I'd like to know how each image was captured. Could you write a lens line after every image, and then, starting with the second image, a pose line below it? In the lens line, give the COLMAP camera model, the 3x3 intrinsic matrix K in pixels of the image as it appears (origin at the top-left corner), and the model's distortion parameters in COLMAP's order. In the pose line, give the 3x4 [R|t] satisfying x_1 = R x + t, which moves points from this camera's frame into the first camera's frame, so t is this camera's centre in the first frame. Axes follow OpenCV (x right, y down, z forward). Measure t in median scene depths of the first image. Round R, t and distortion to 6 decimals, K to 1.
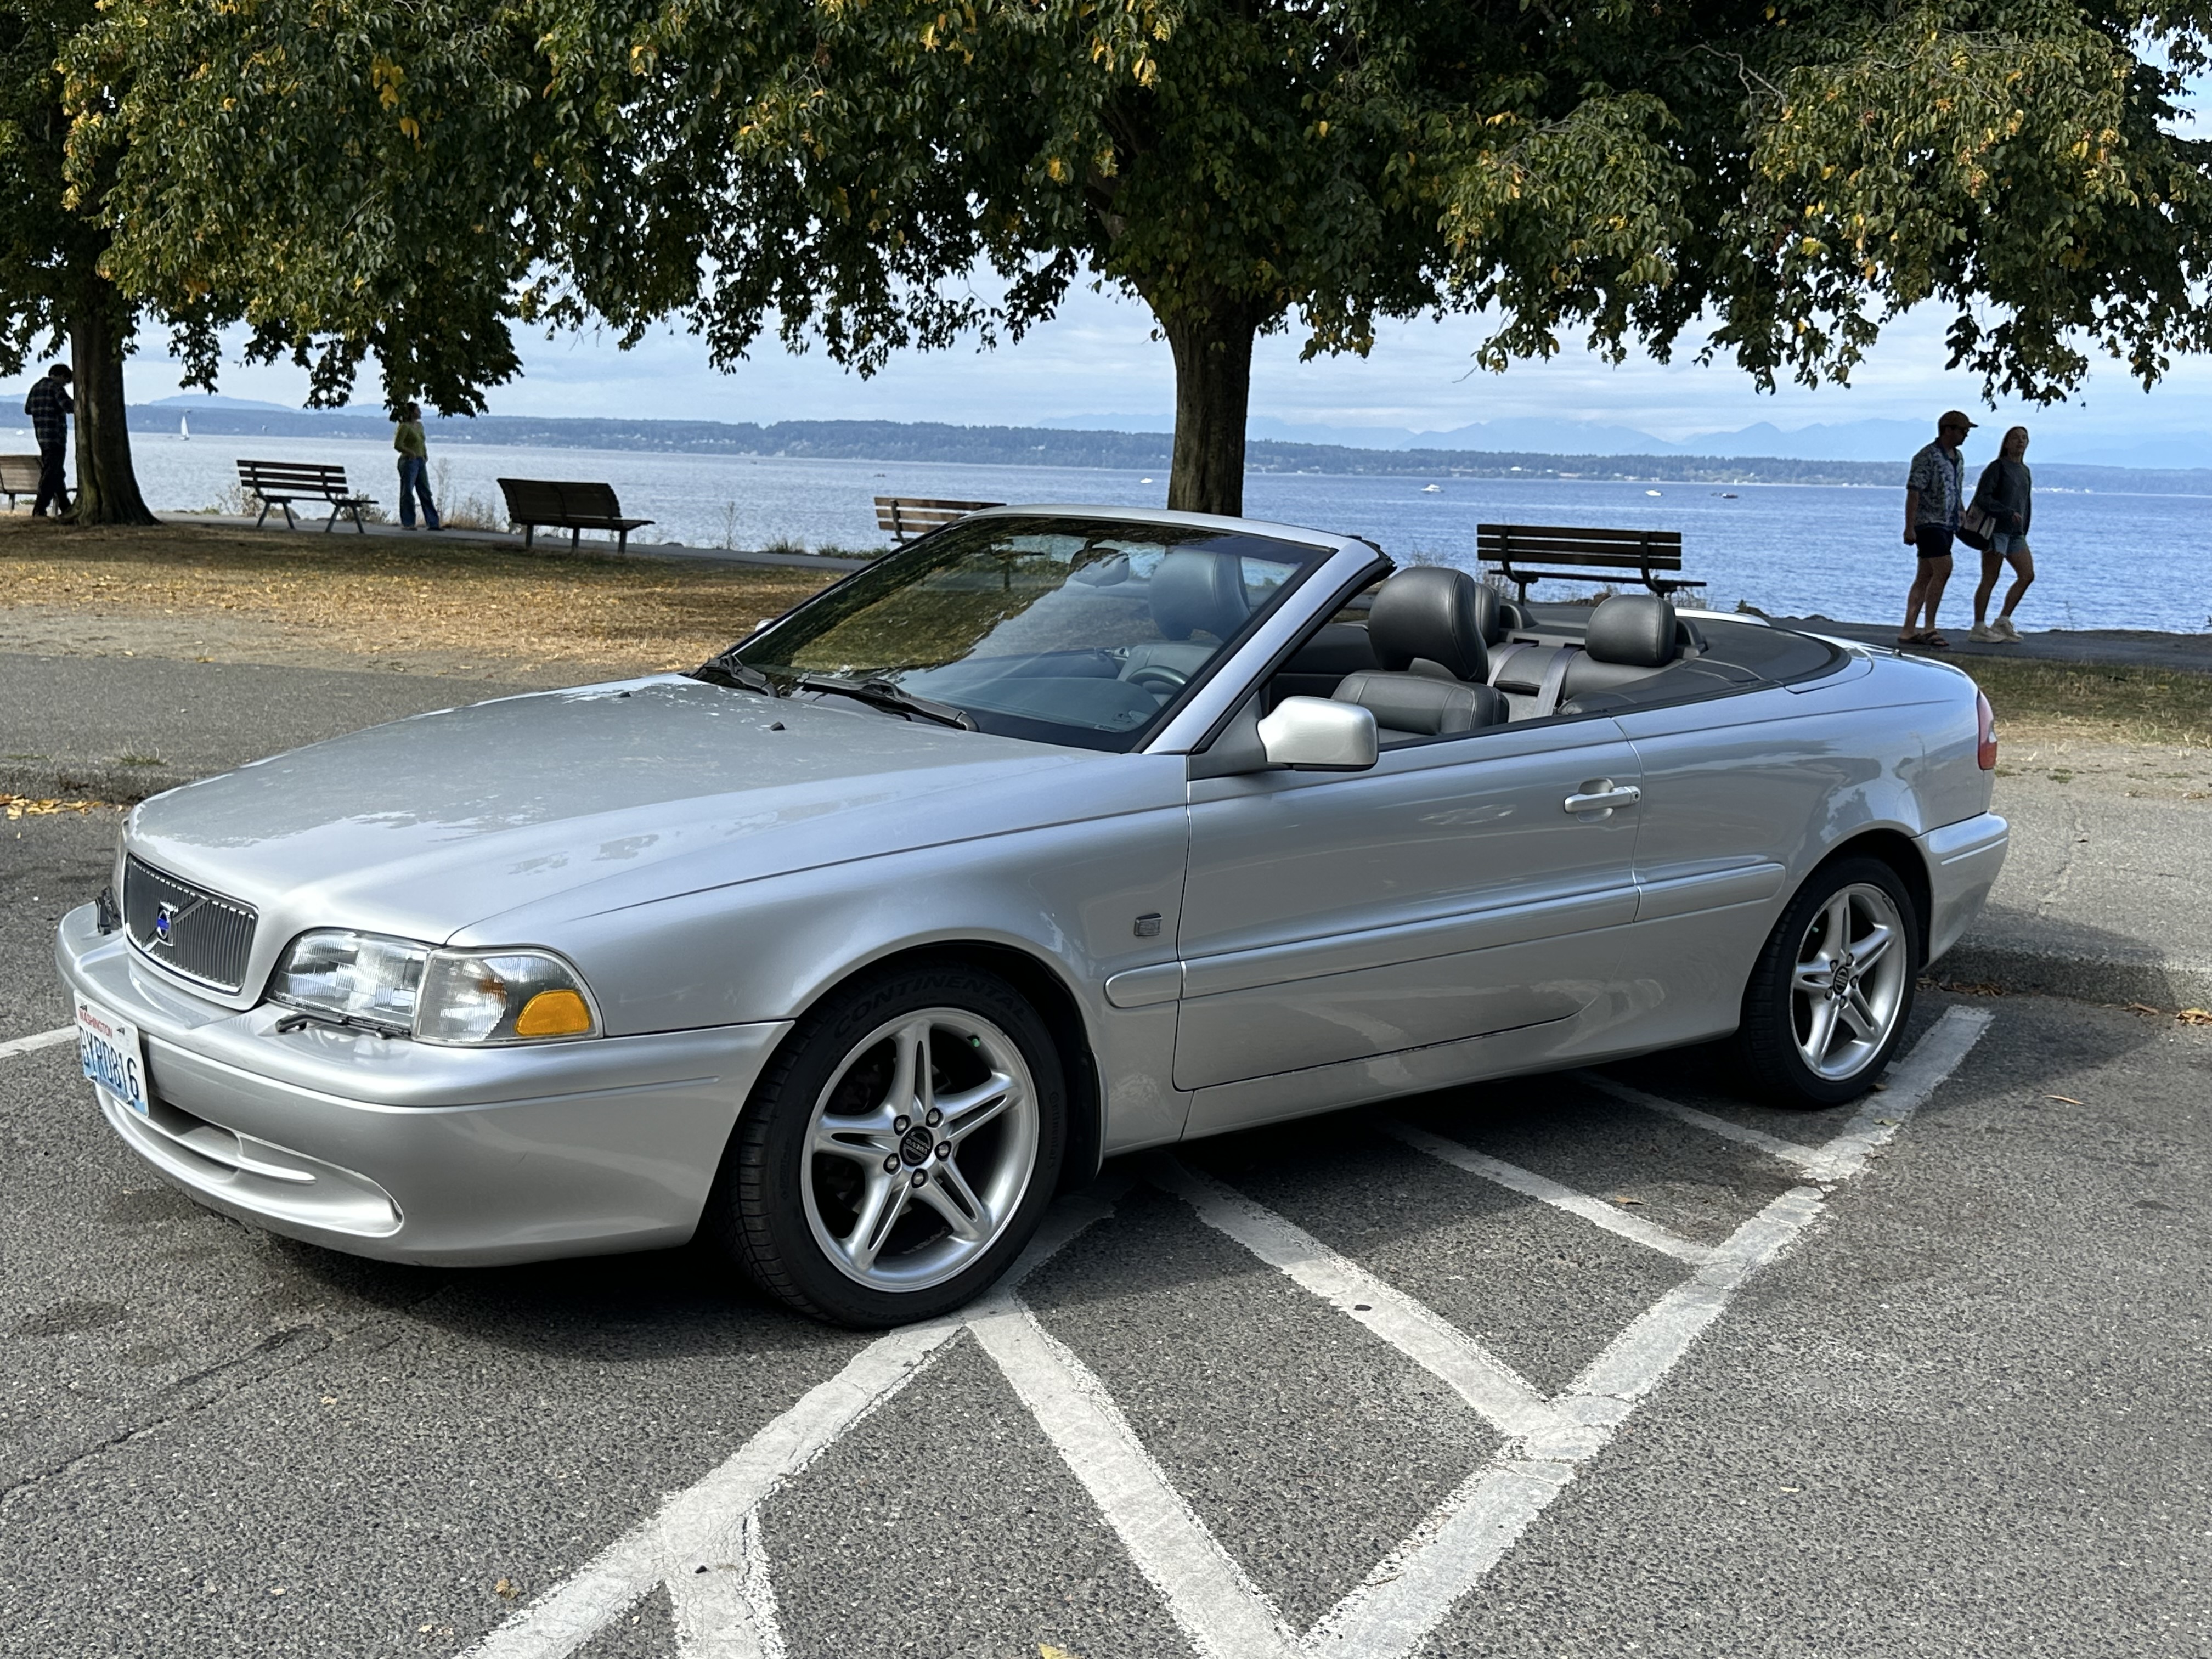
lens RADIAL K [[2304.4, 0, 1127.1], [0, 2304.4, 820.8], [0, 0, 1]] dist [0.212892, -0.440503]
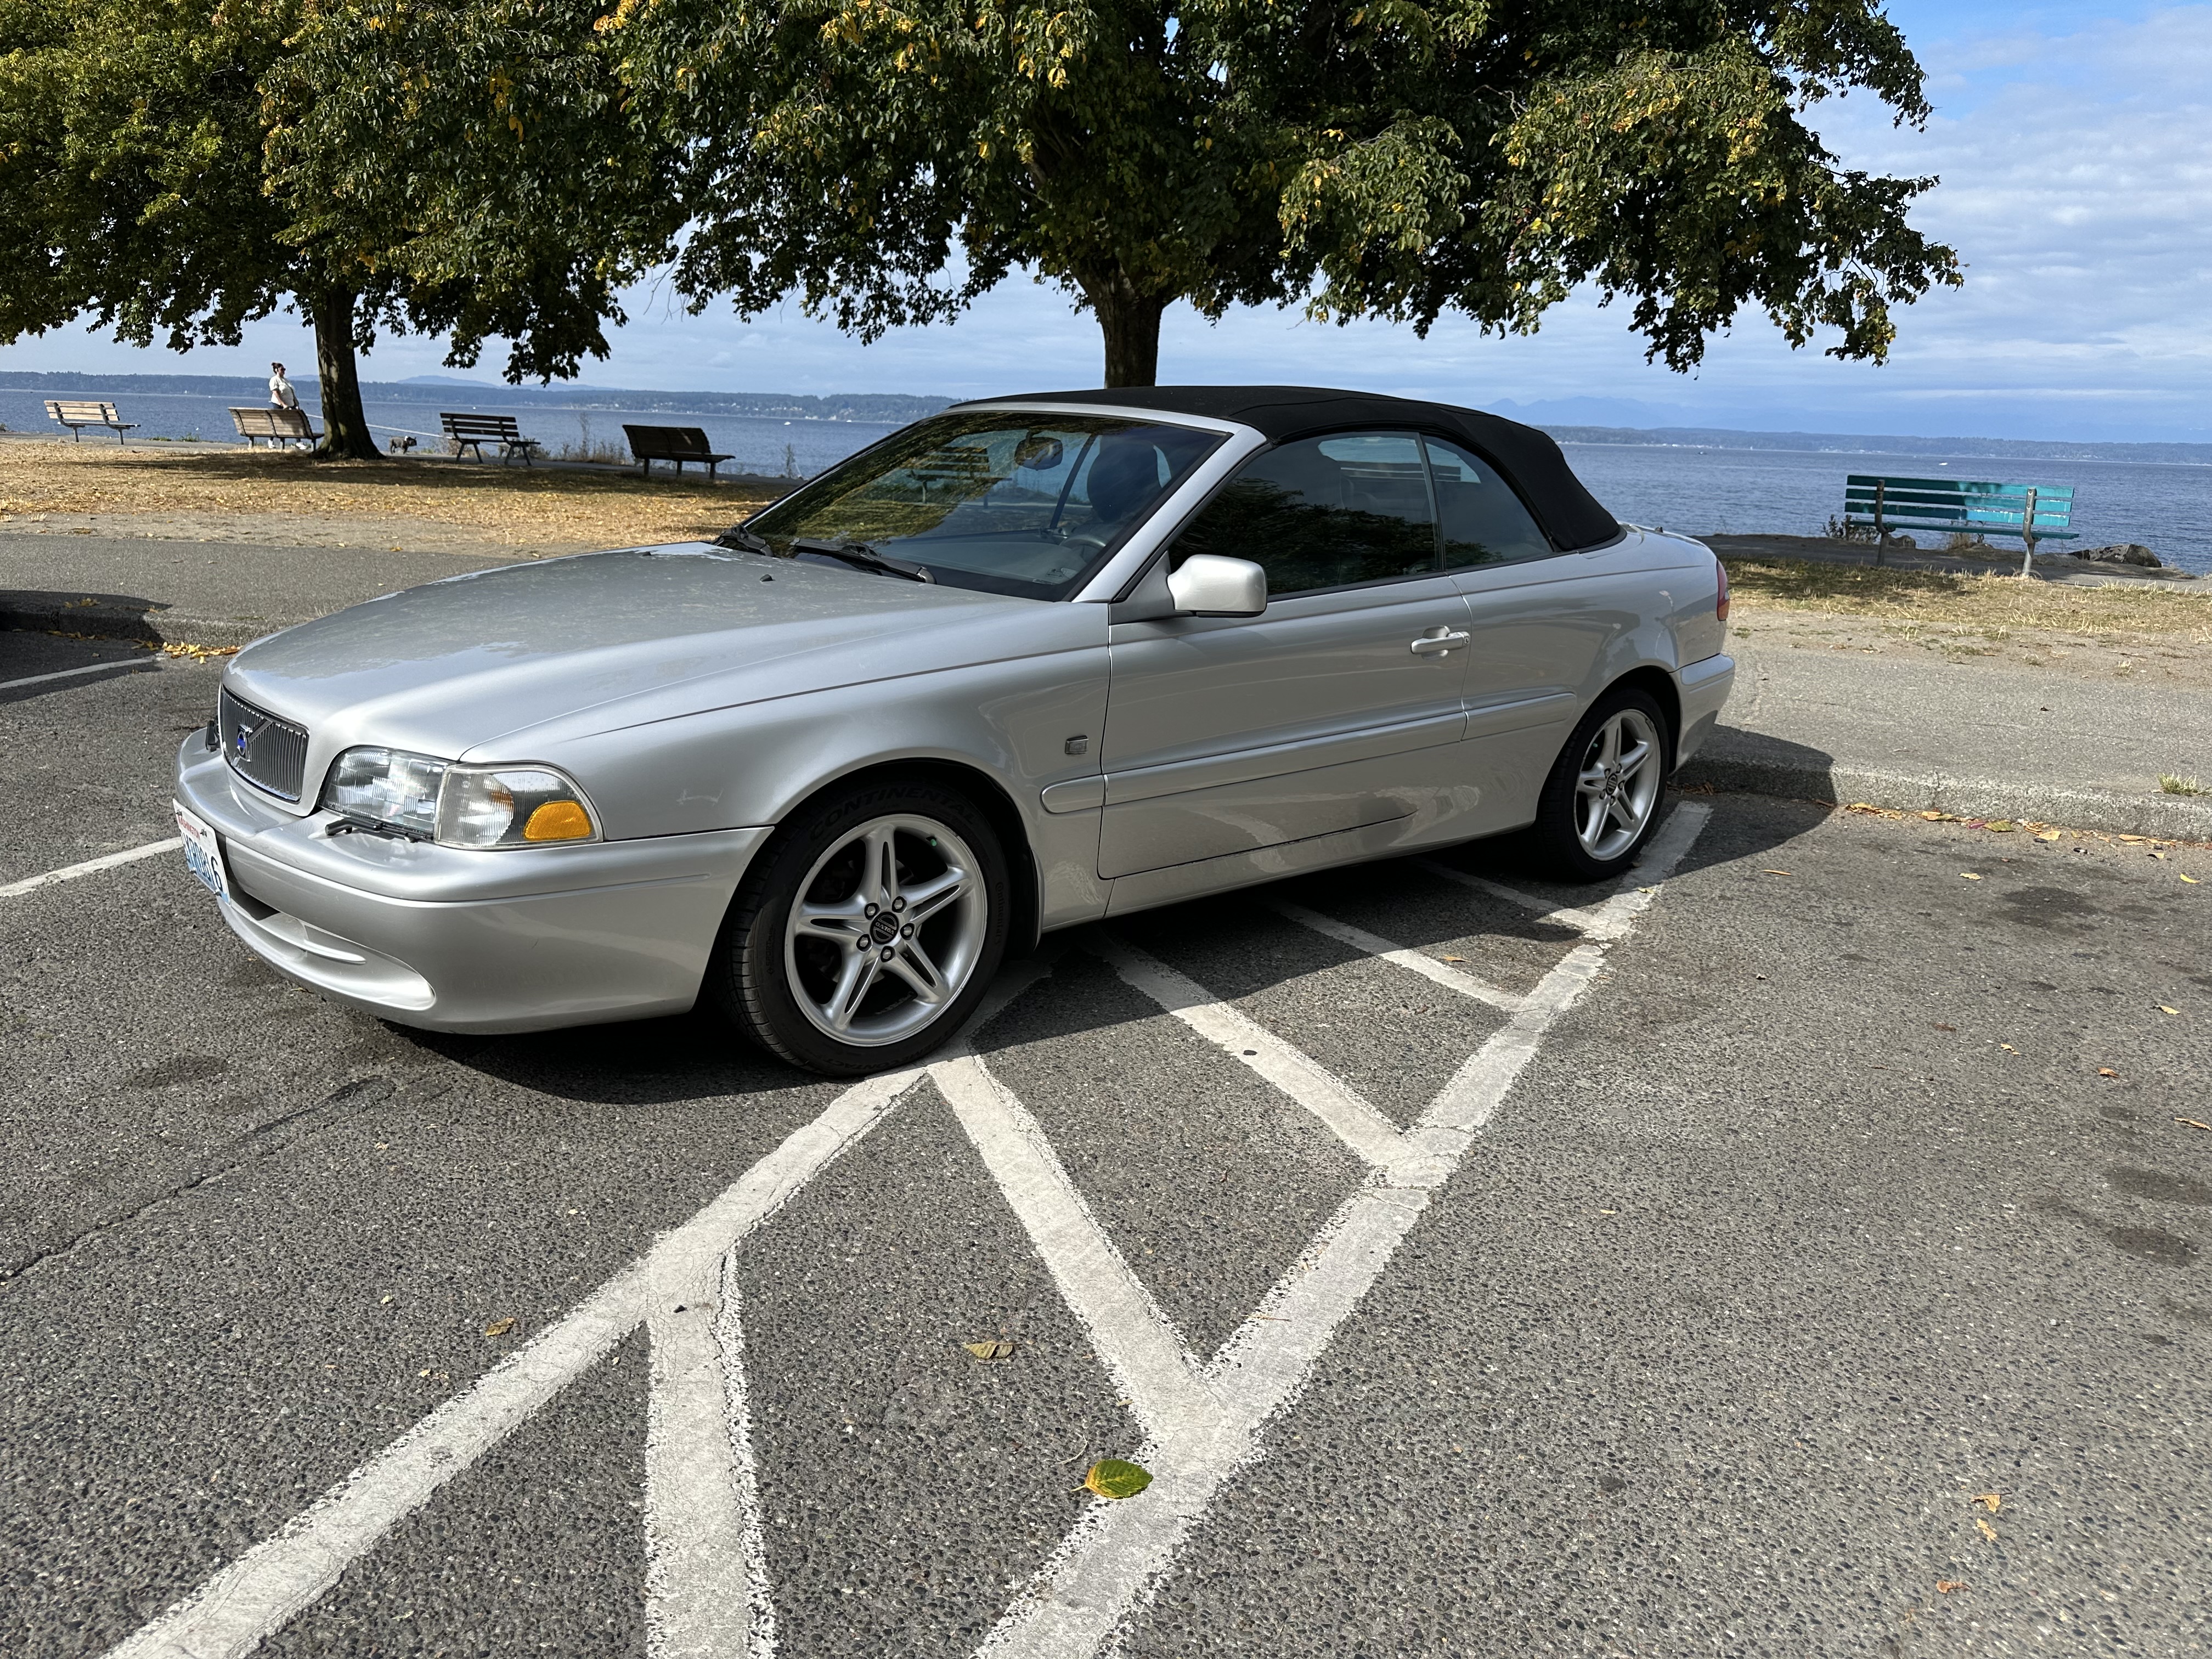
lens RADIAL K [[1574.1, 0, 1108.3], [0, 1574.1, 856.3], [0, 0, 1]] dist [0.036466, -0.039053]
pose [[0.999743, -0.003360, 0.022402, 0.007910], [0.000734, 0.993227, 0.116189, 0.008610], [-0.022641, -0.116142, 0.992974, 0.199497]]
